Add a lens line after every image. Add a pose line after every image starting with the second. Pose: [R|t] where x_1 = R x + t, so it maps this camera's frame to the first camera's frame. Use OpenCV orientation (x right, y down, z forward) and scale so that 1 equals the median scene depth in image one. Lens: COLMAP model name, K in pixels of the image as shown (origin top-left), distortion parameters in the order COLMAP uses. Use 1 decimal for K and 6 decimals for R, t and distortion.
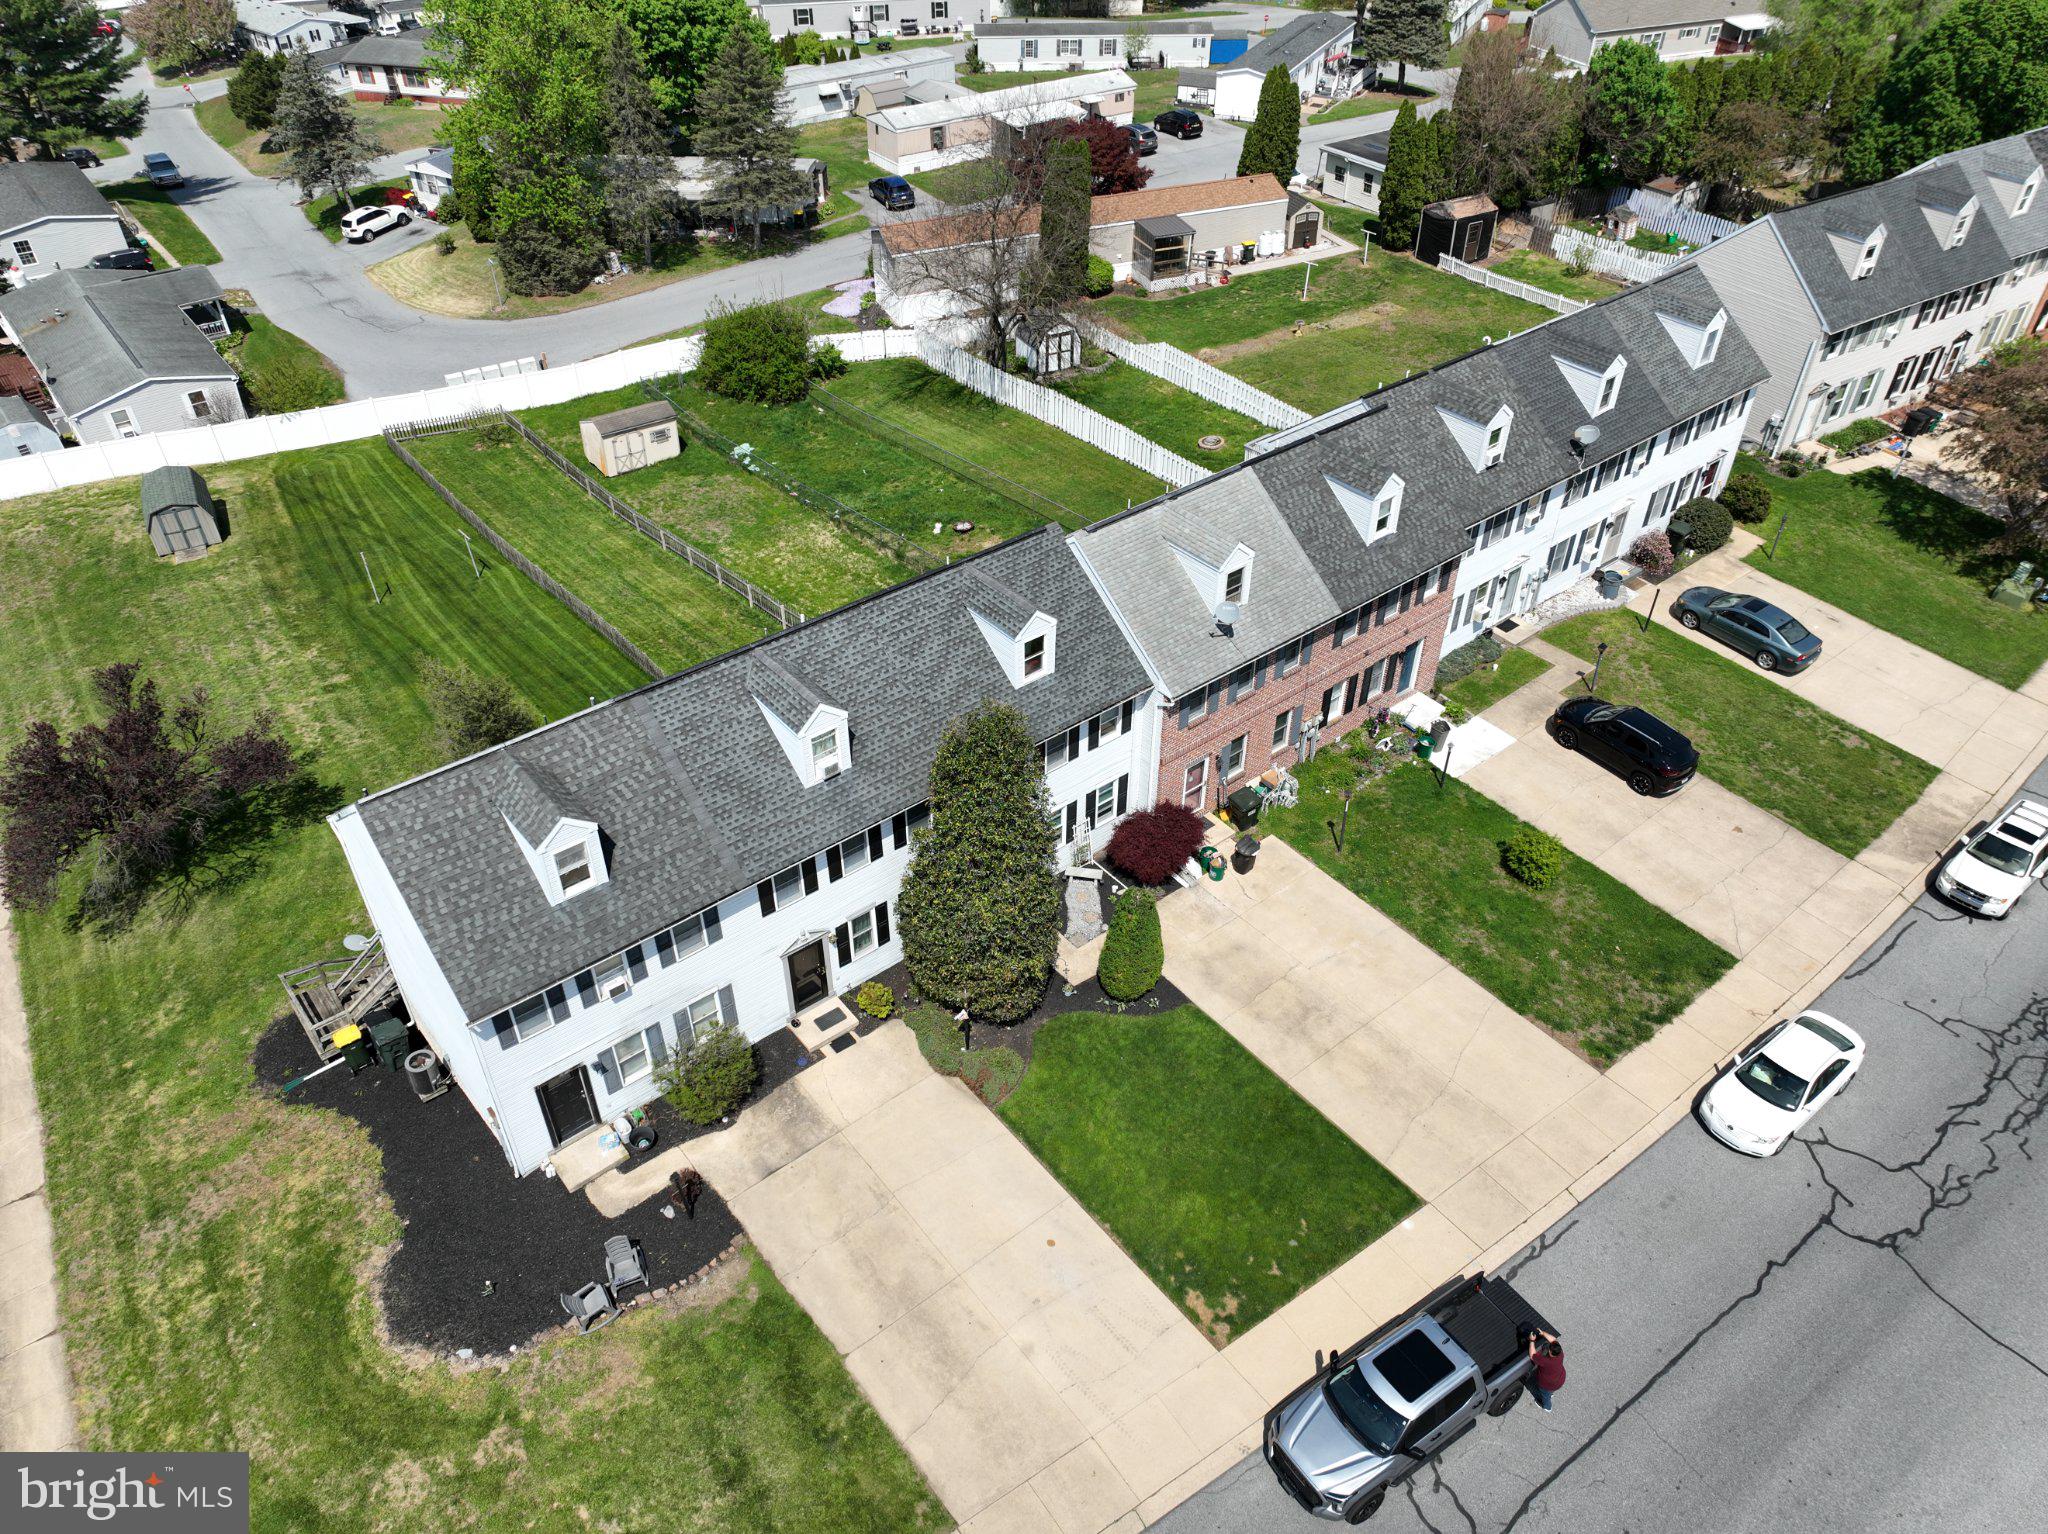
lens RADIAL K [[1439.4, 0, 1026.4], [0, 1439.4, 767.3], [0, 0, 1]] dist [0.005469, 0.007428]
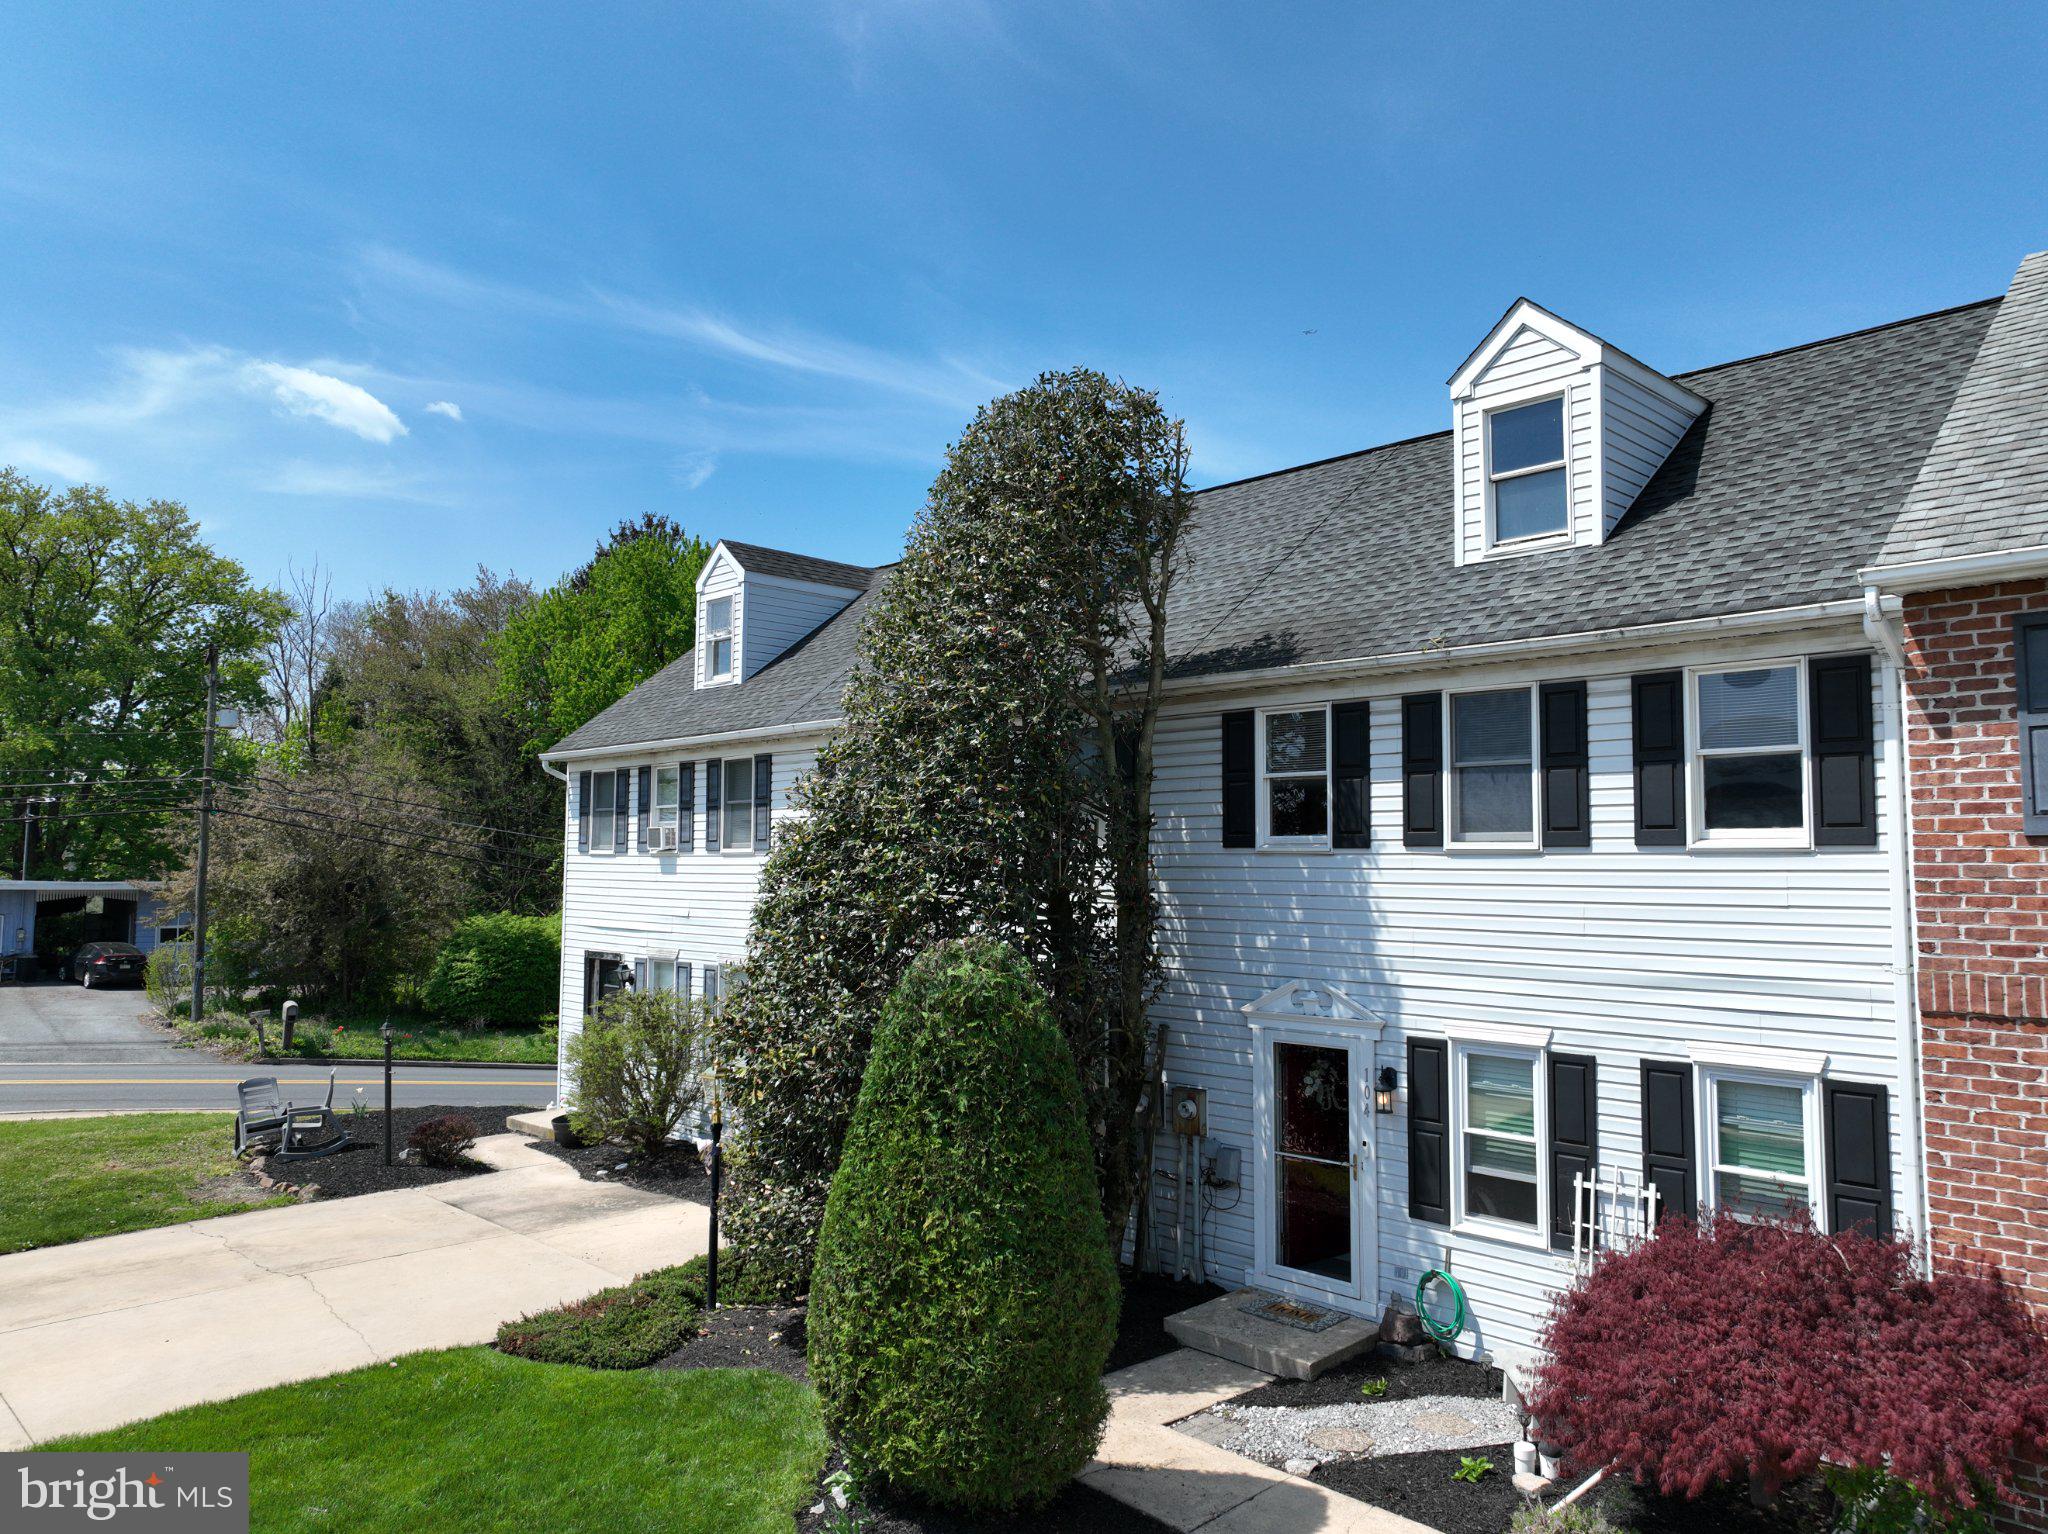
lens RADIAL K [[1439.4, 0, 1026.4], [0, 1439.4, 767.3], [0, 0, 1]] dist [0.005469, 0.007428]
pose [[0.076674, -0.068476, -0.994702, 0.235205], [-0.627447, 0.772014, -0.101512, 0.059125], [0.774875, 0.631906, 0.016228, 0.702226]]
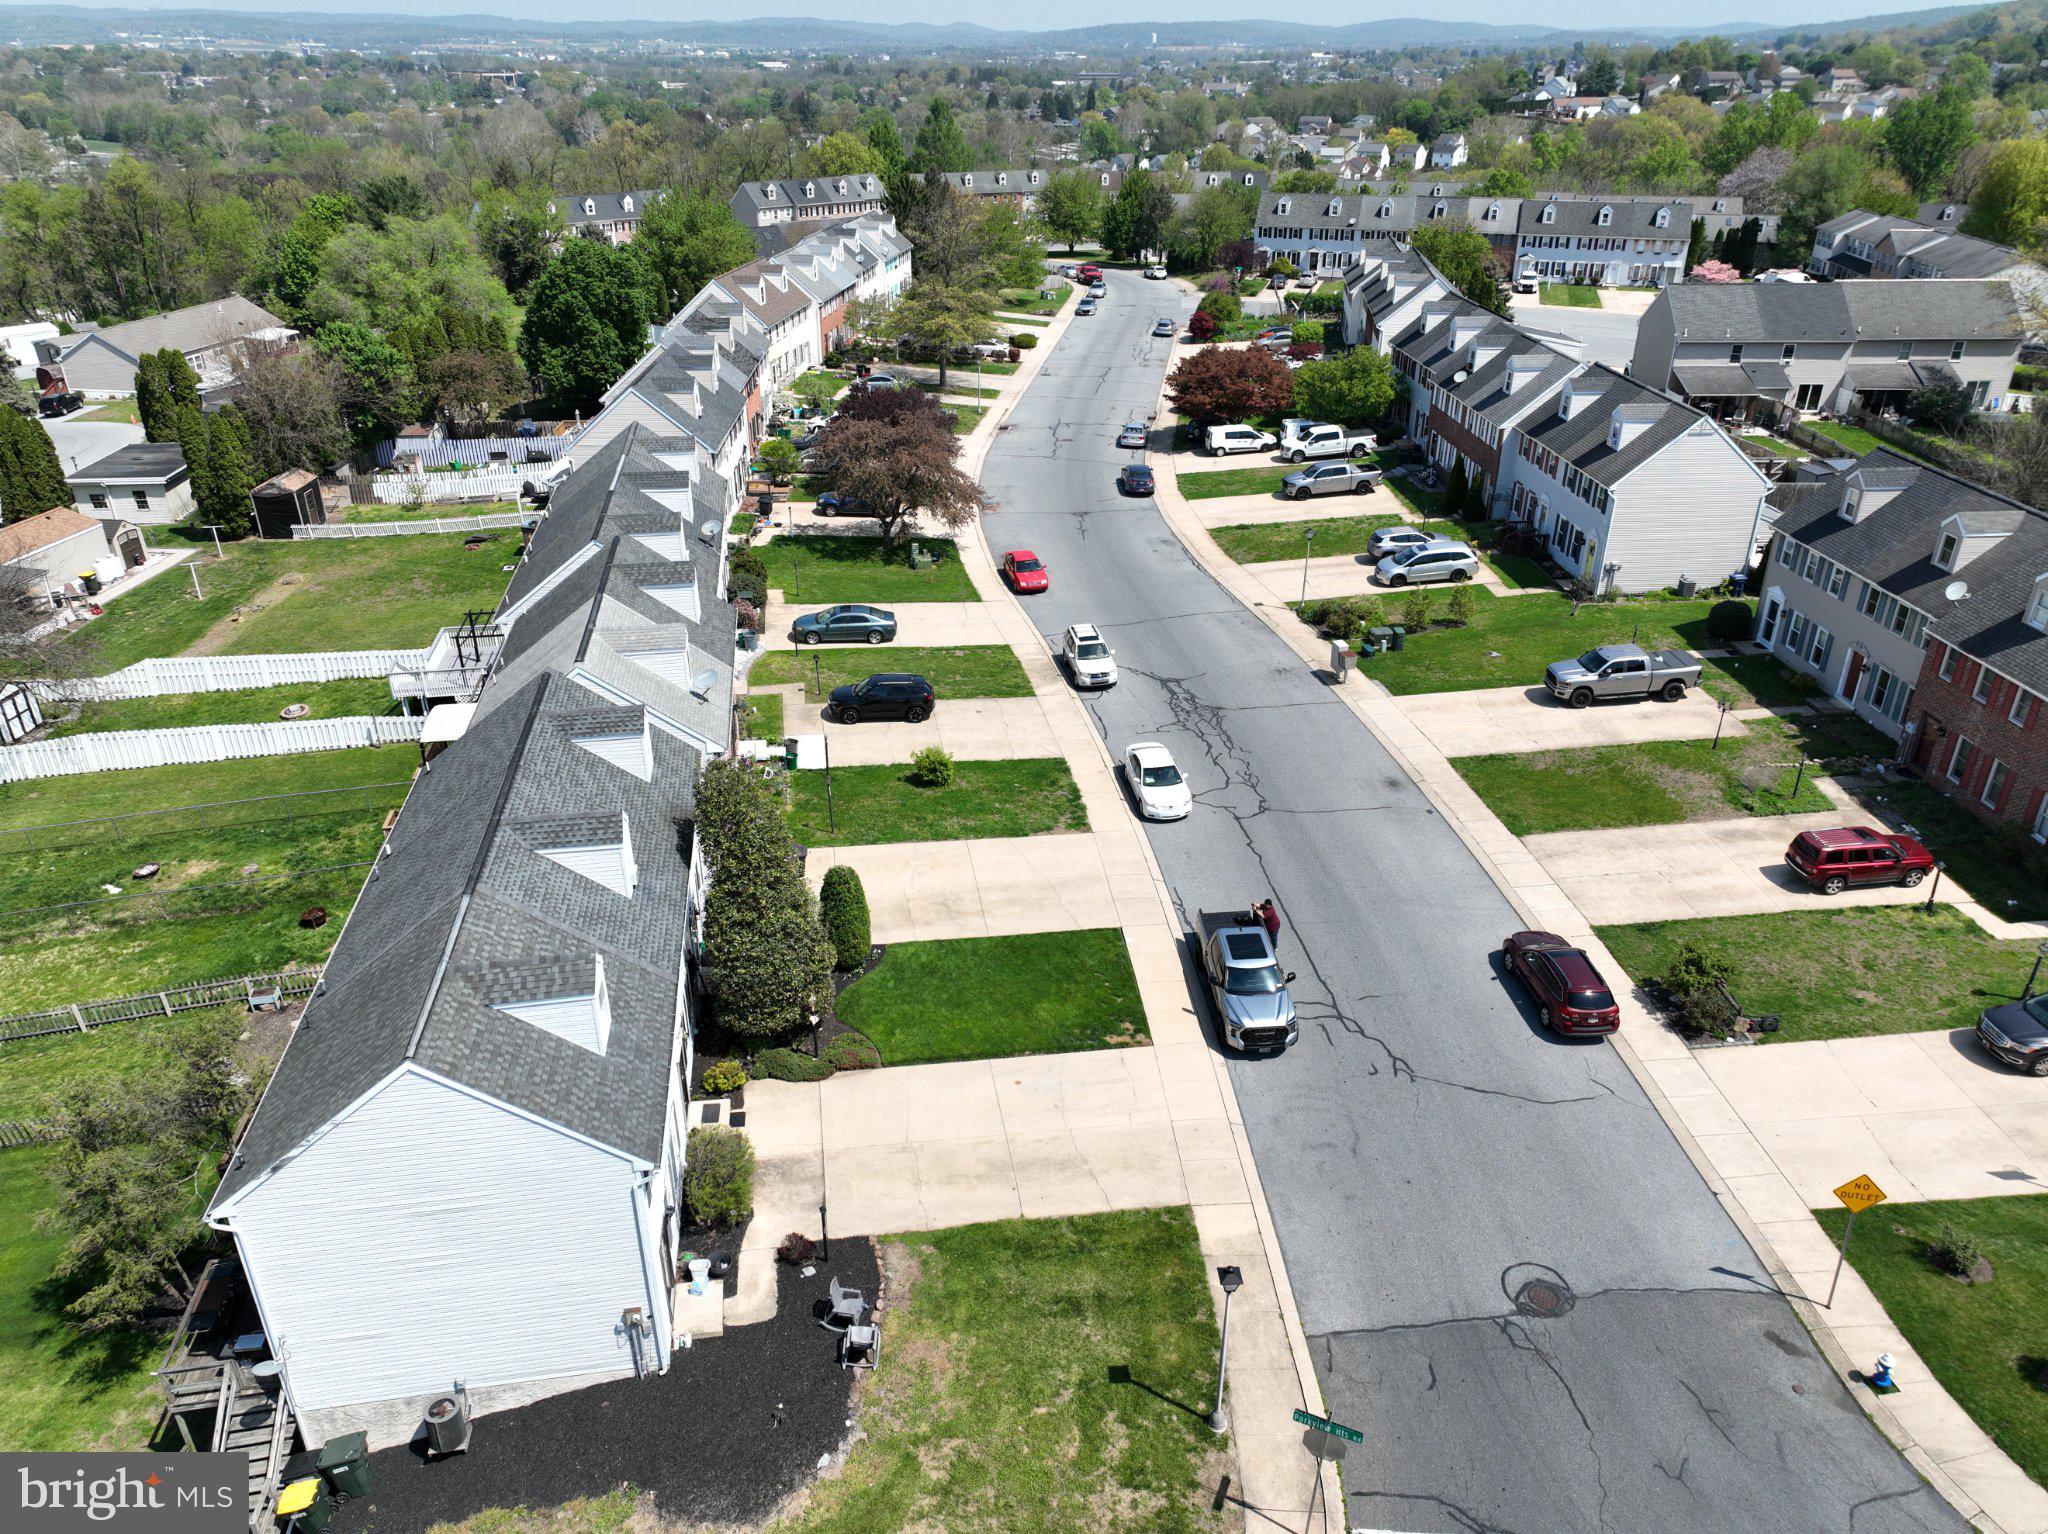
lens RADIAL K [[1439.4, 0, 1026.4], [0, 1439.4, 767.3], [0, 0, 1]] dist [0.005469, 0.007428]
pose [[0.500409, -0.390706, 0.772618, -0.535551], [0.542091, 0.837206, 0.072266, 0.009957], [-0.675076, 0.382667, 0.630744, 0.066920]]
